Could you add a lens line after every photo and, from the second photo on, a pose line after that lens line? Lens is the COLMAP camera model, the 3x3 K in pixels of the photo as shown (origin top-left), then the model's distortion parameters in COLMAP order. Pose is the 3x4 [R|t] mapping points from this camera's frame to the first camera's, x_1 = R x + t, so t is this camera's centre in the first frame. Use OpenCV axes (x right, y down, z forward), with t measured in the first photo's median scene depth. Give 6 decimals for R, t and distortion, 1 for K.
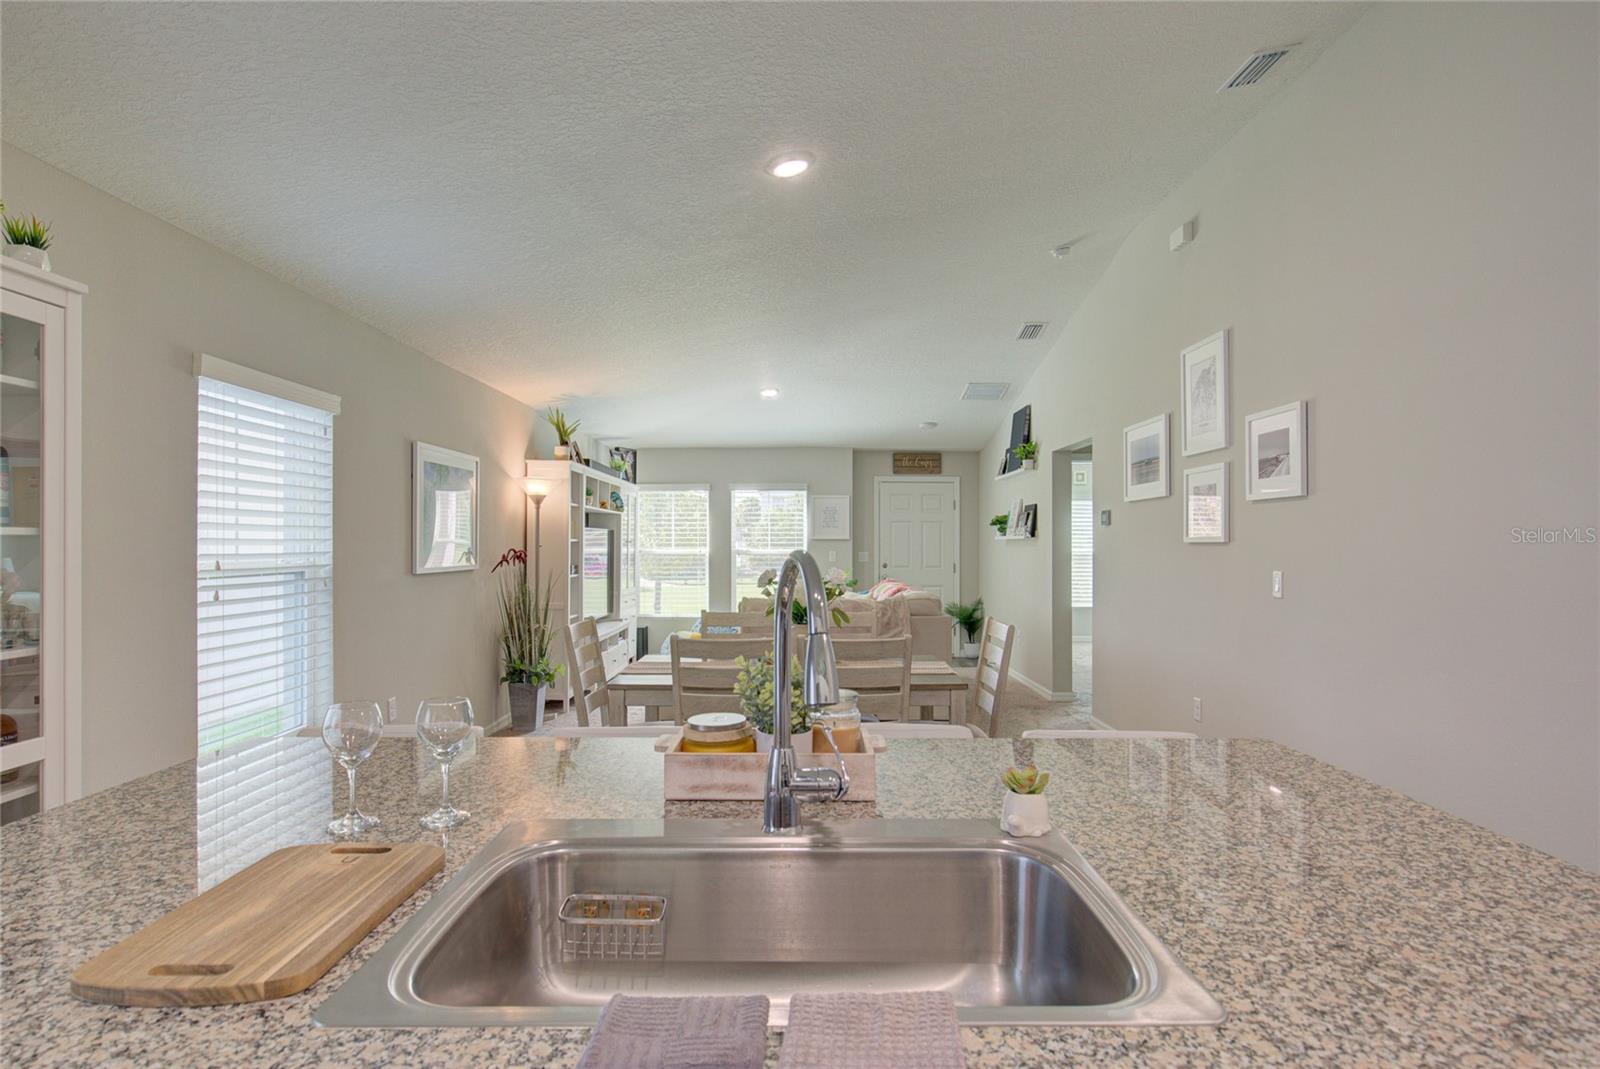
lens RADIAL K [[870.8, 0, 850.1], [0, 870.8, 543.4], [0, 0, 1]] dist [-0.008786, 0.000259]
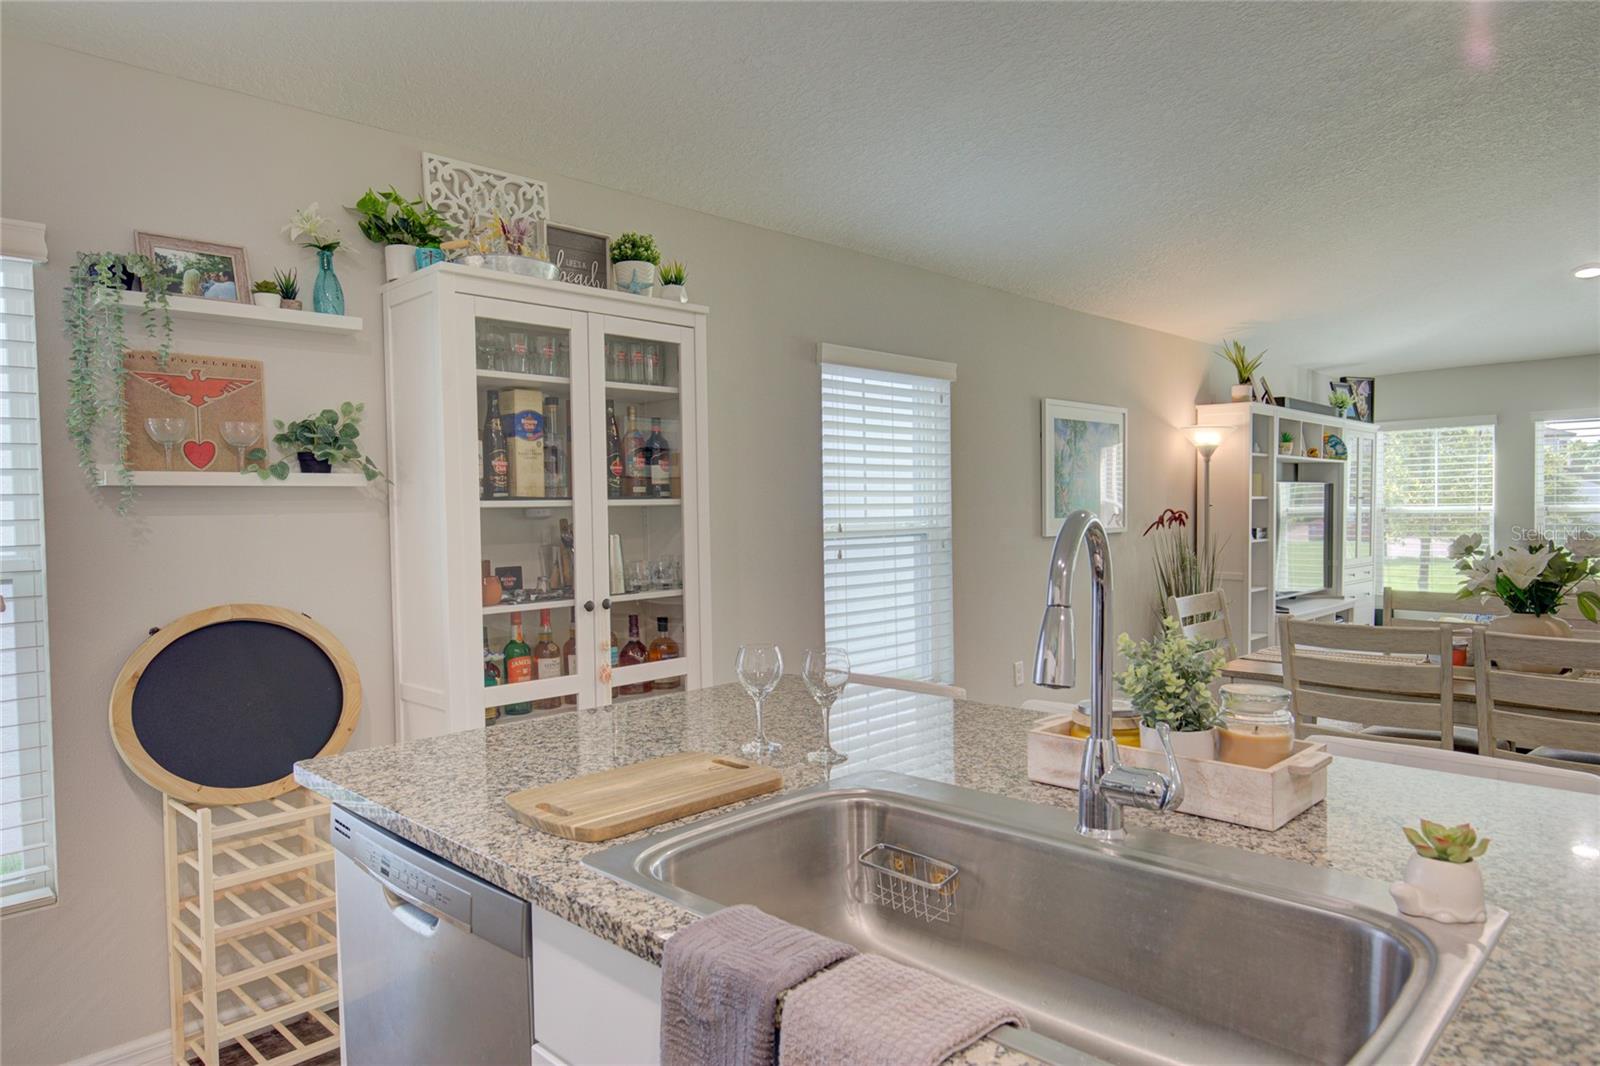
lens RADIAL K [[1038.4, 0, 836.8], [0, 1038.4, 537.6], [0, 0, 1]] dist [0.011622, -0.010252]
pose [[0.697961, 0.007410, -0.716098, 0.195586], [0.017141, 0.999487, 0.027049, 0.000991], [0.715931, -0.031154, 0.697476, 0.037891]]
